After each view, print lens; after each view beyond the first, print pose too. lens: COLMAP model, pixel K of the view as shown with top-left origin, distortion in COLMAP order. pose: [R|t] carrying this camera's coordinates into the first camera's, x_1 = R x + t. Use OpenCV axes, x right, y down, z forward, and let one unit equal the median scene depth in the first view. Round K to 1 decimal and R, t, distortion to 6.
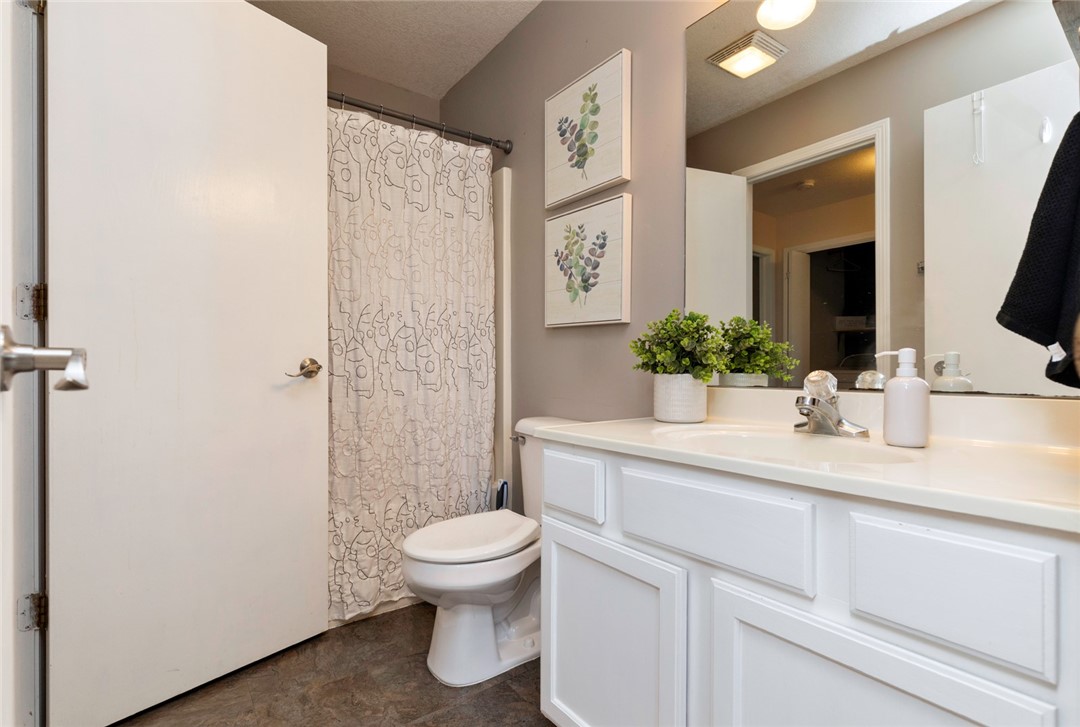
lens RADIAL K [[517.0, 0, 534.1], [0, 517.0, 369.5], [0, 0, 1]] dist [0.001645, 0.000256]
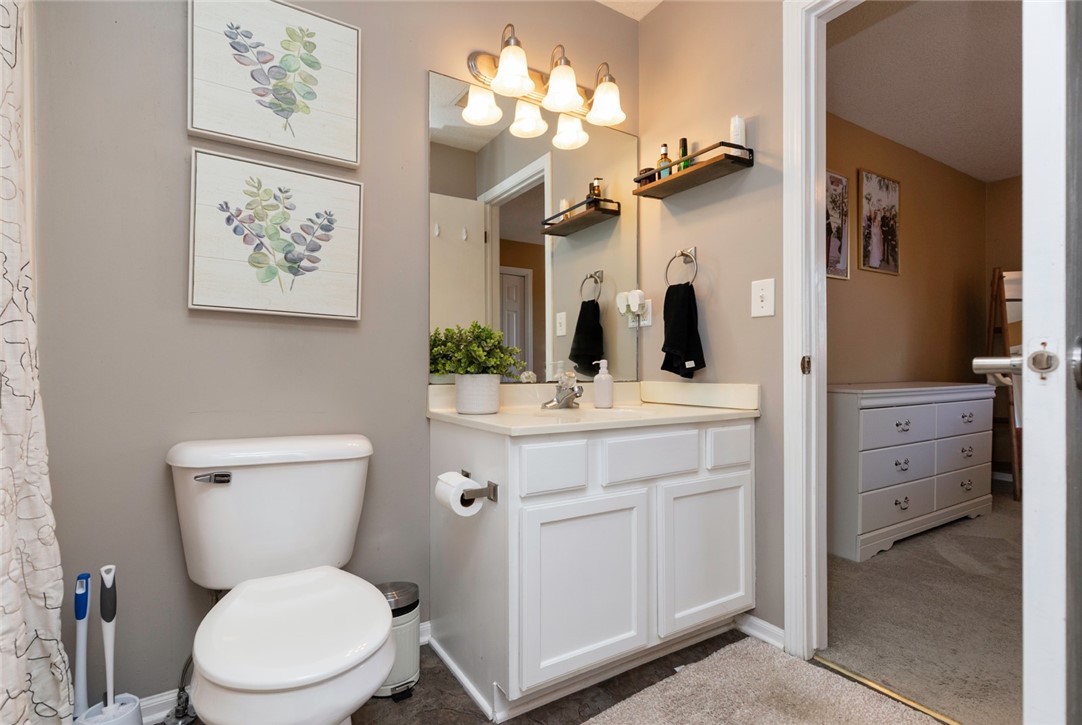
lens RADIAL K [[517.9, 0, 533.6], [0, 517.9, 362.5], [0, 0, 1]] dist [0.001645, 0.000256]
pose [[0.093808, 0.009817, 0.995542, -0.661218], [-0.002209, 0.999951, -0.009652, -0.005763], [-0.995588, -0.001294, 0.093825, 0.542128]]
